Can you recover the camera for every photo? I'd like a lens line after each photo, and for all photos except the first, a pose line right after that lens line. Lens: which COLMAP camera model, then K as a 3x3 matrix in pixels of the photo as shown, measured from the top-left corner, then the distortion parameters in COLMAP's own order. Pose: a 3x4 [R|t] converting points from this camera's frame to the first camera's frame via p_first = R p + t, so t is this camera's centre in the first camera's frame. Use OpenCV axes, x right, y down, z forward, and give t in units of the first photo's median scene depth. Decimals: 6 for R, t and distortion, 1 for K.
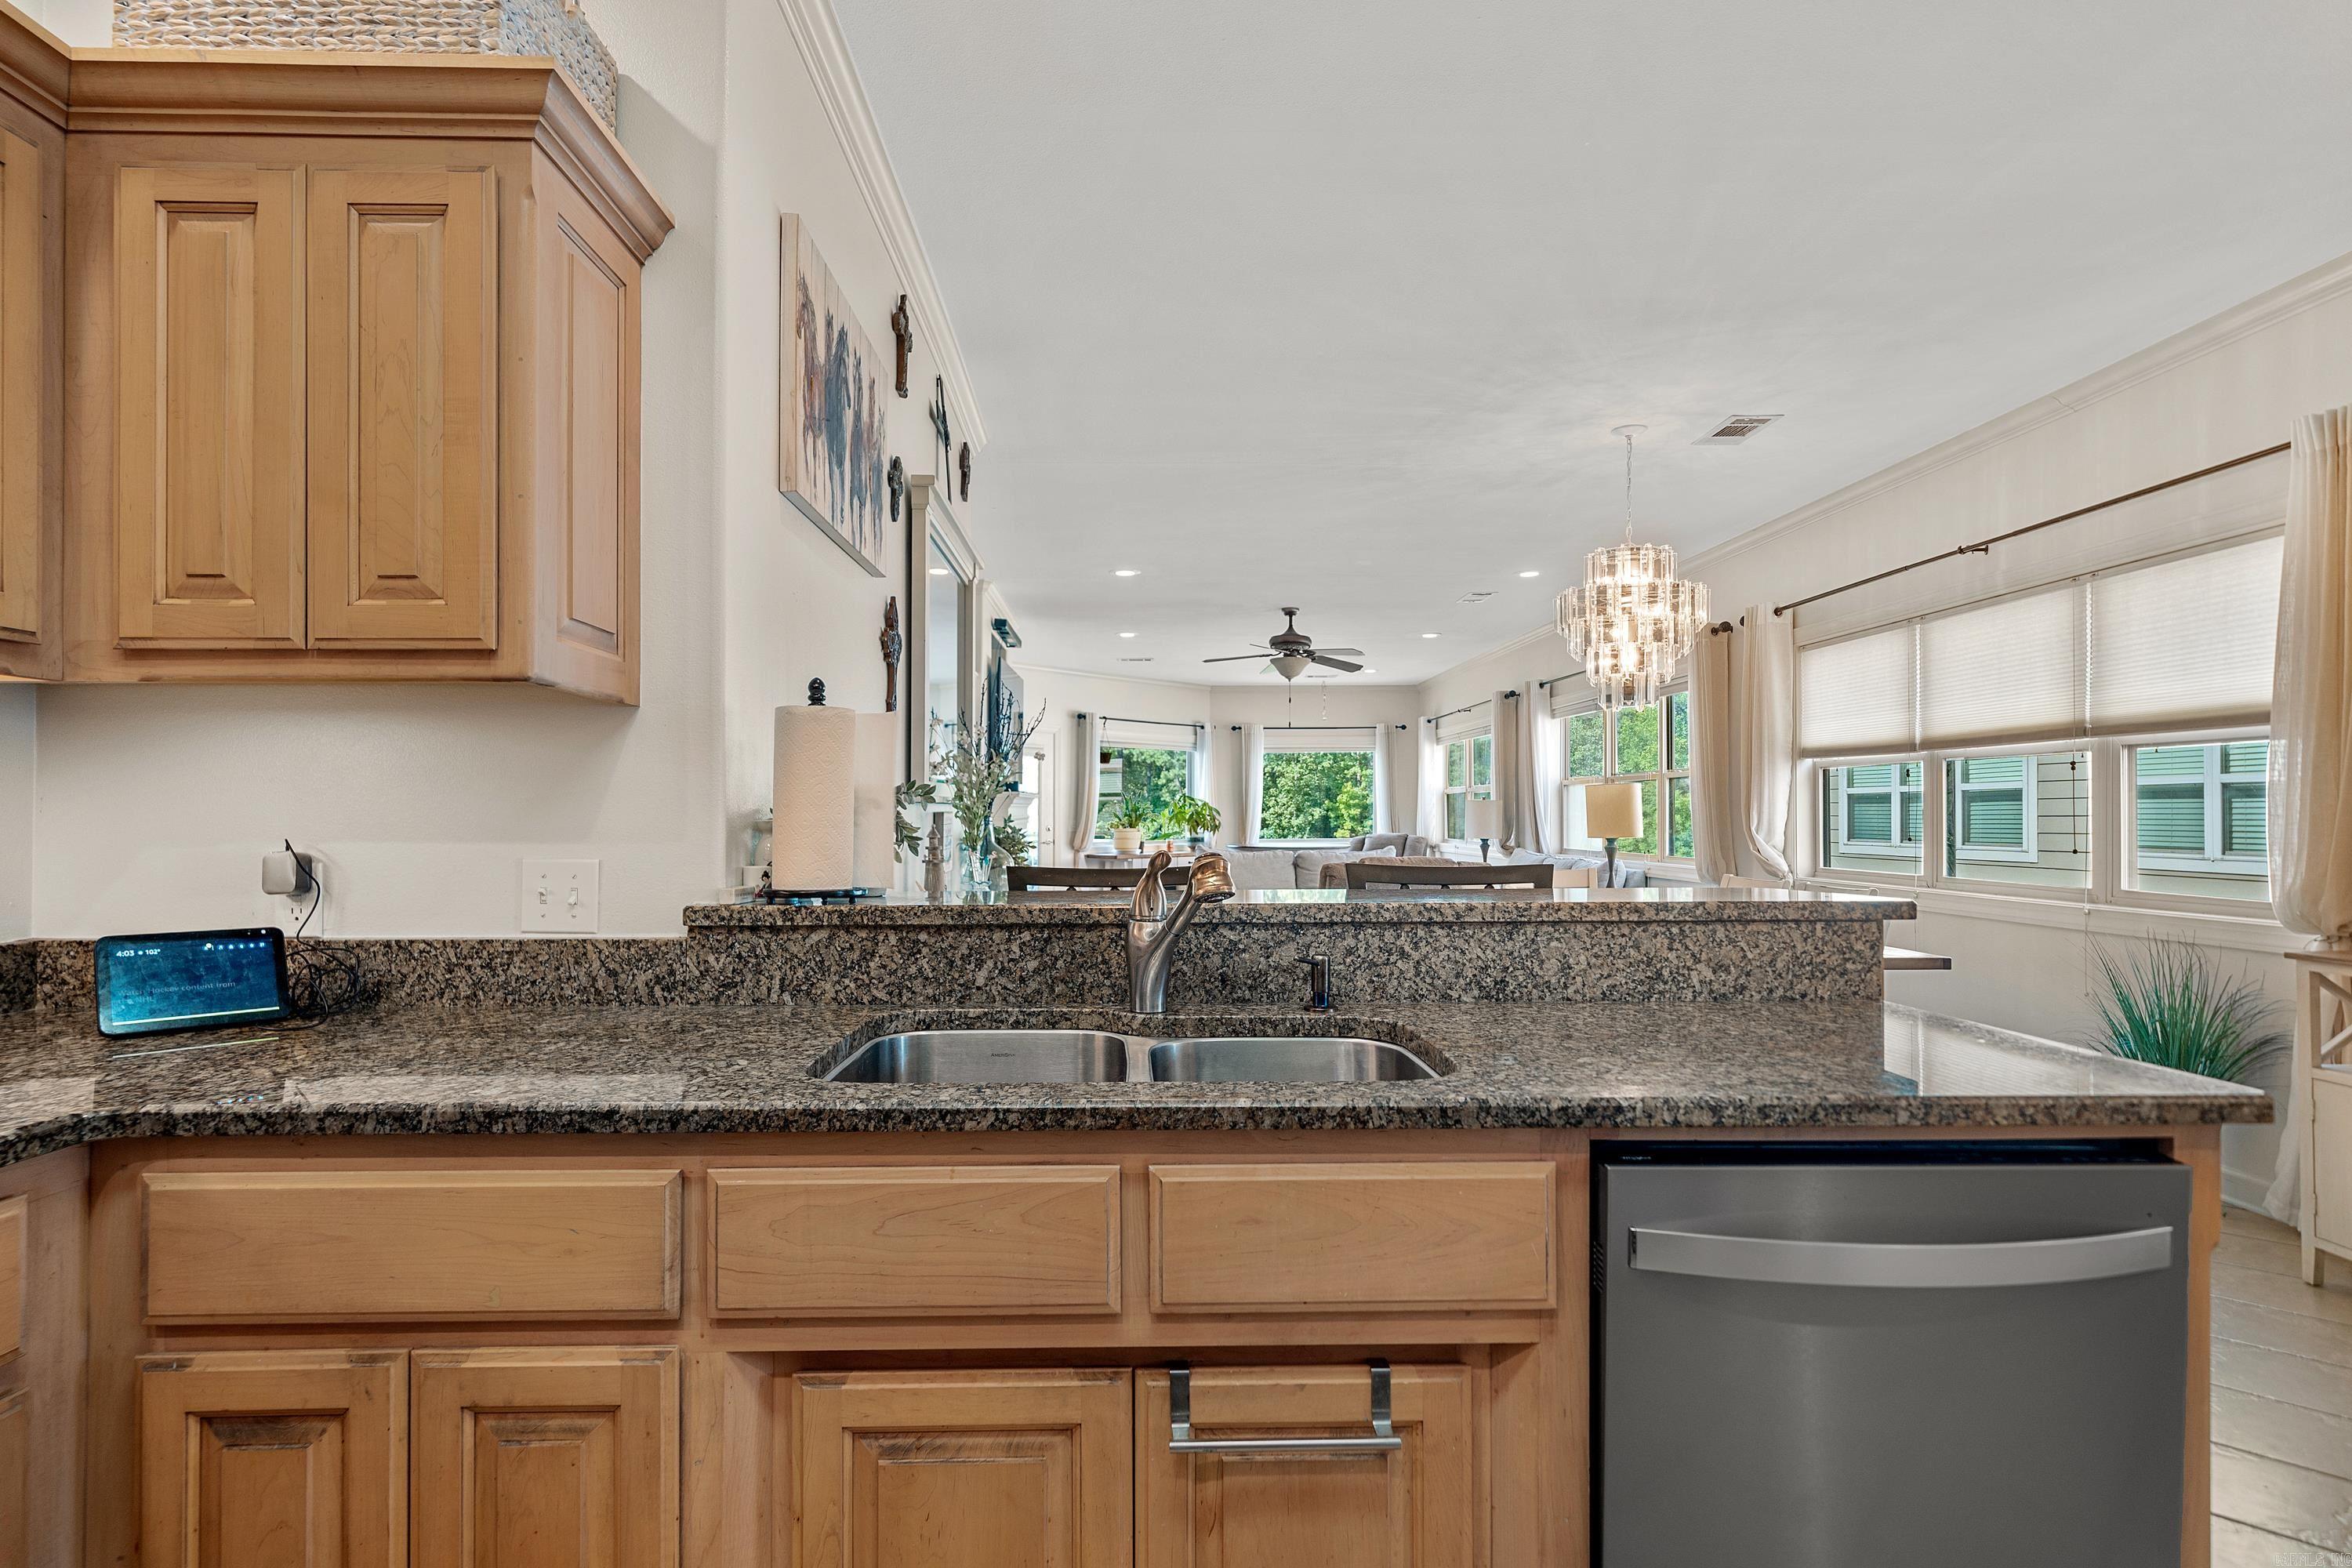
lens RADIAL K [[1181.6, 0, 1169.0], [0, 1181.6, 806.0], [0, 0, 1]] dist [0.003381, 0.000757]
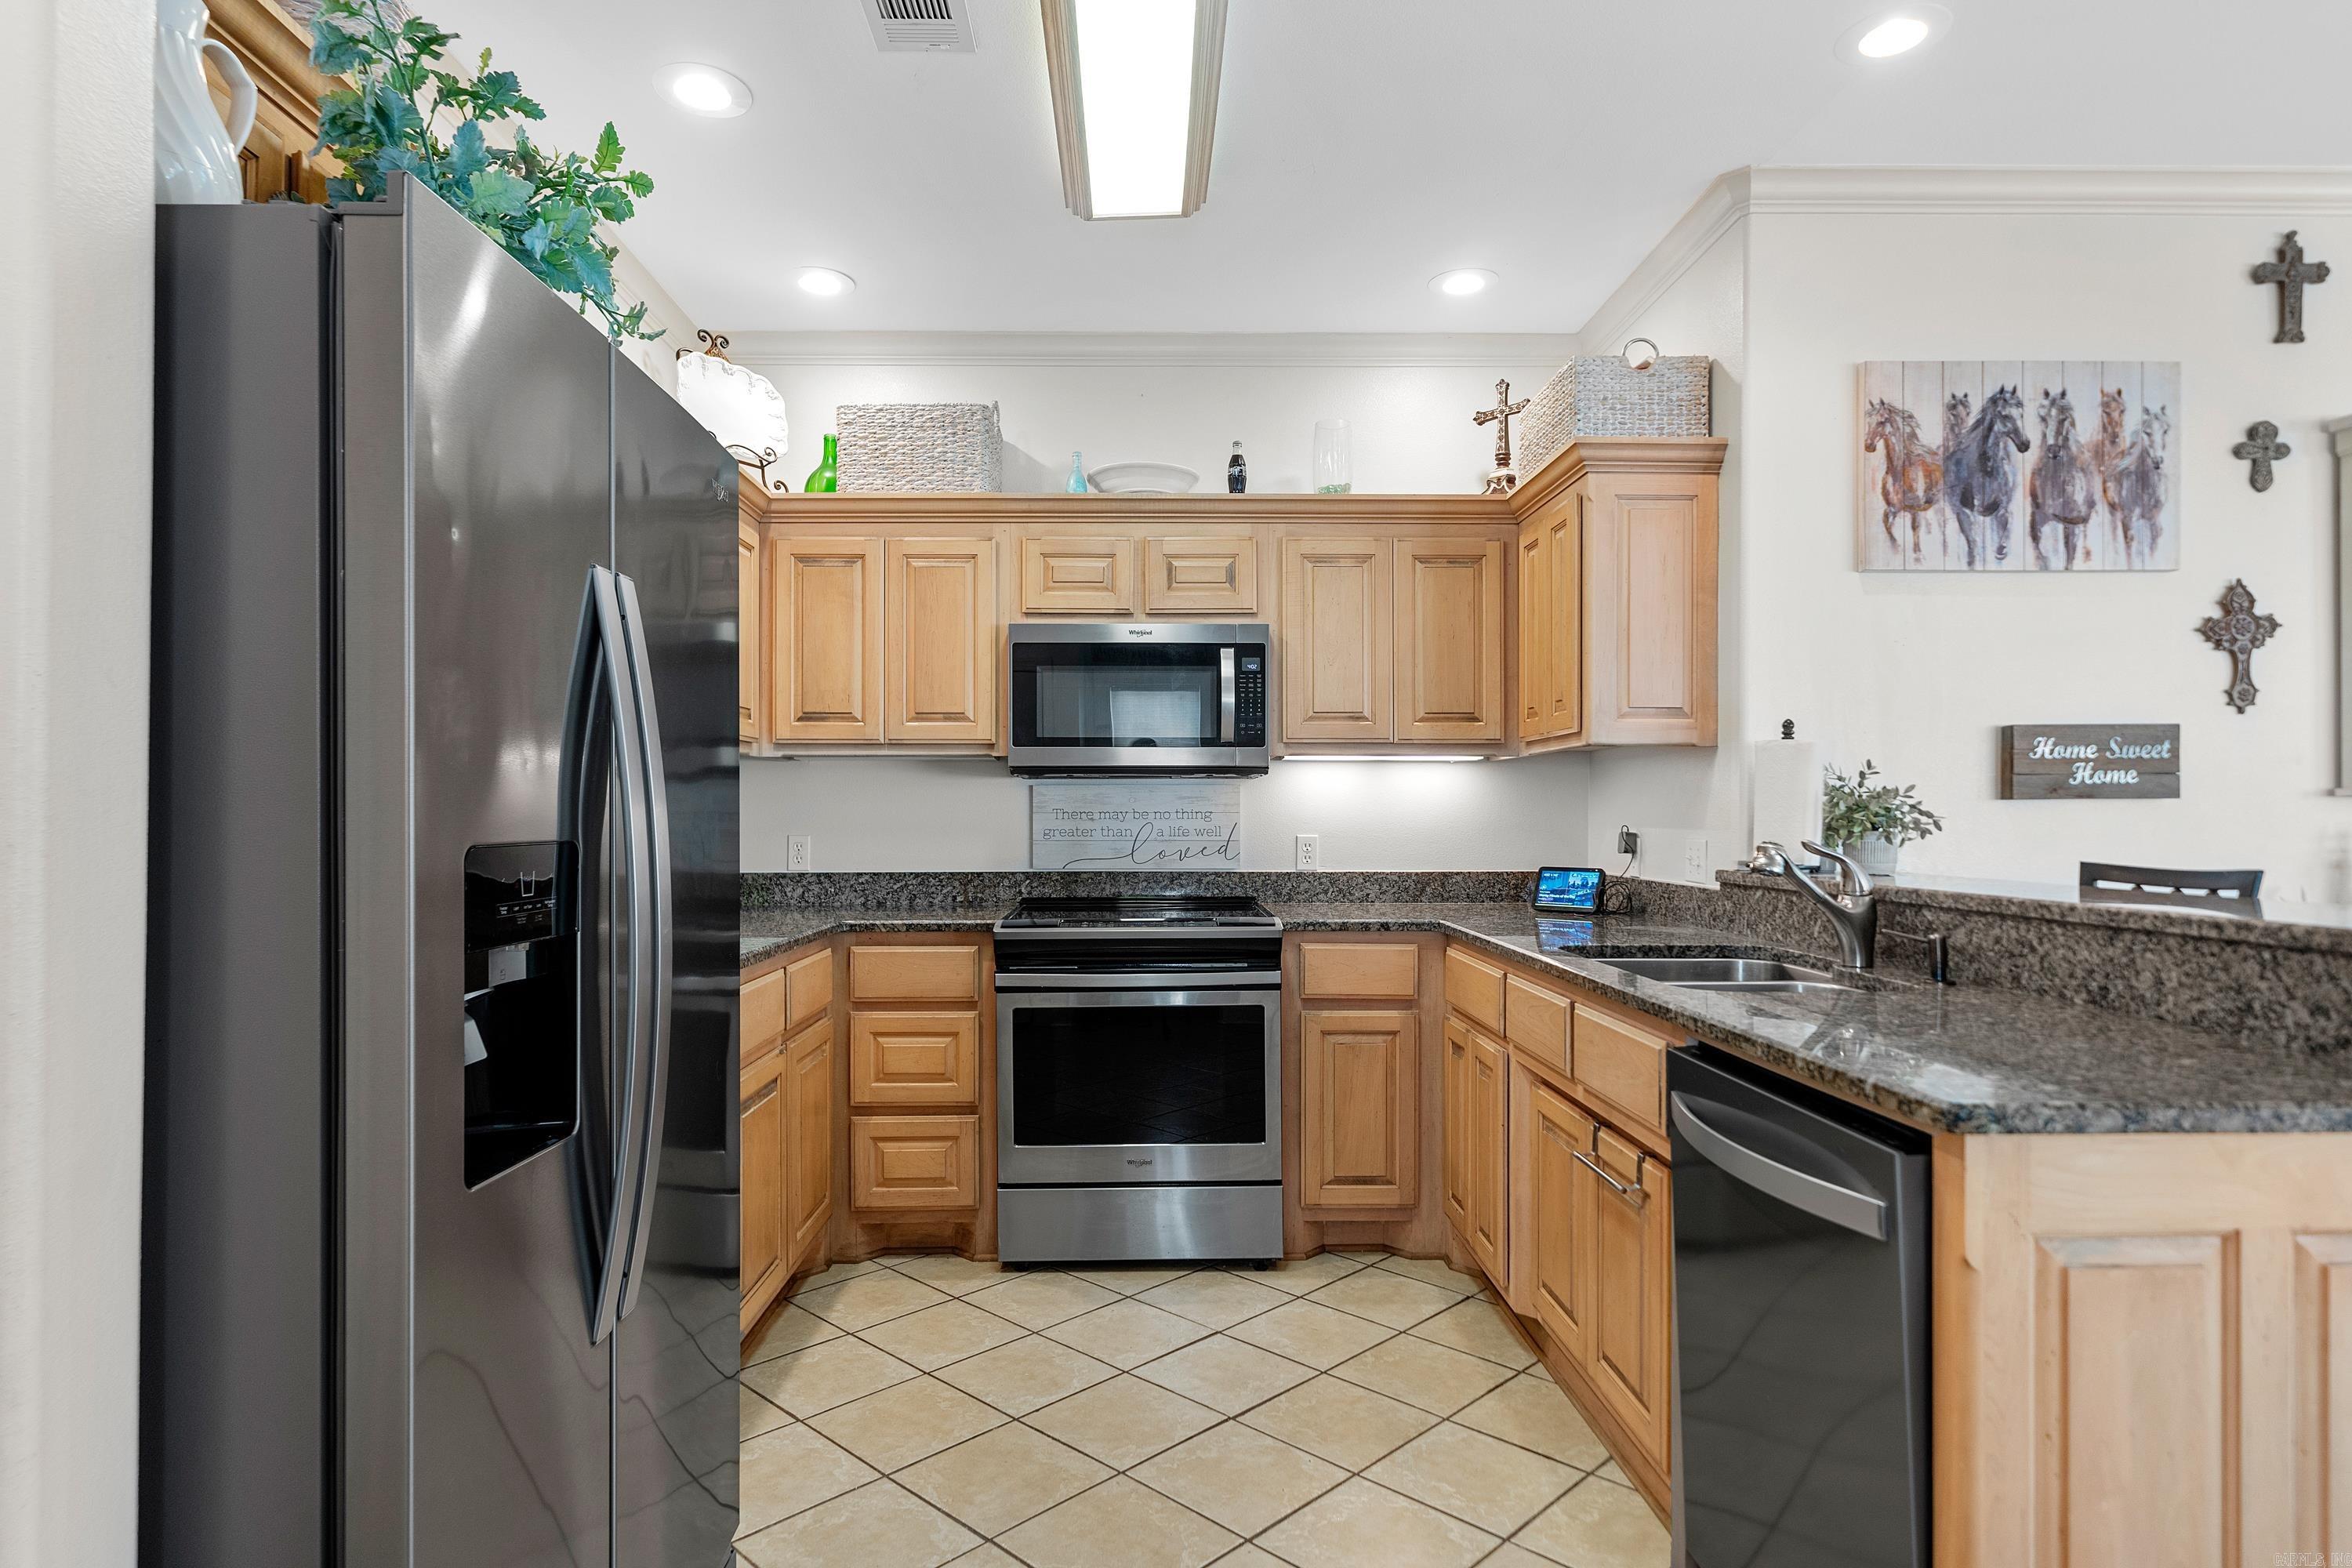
lens RADIAL K [[1307.4, 0, 1173.0], [0, 1307.4, 800.0], [0, 0, 1]] dist [0.004000, 0.001046]
pose [[-0.007568, -0.010207, -0.999919, 1.345108], [0.010248, 0.999895, -0.010284, -0.000837], [0.999919, -0.010325, -0.007463, 0.252813]]
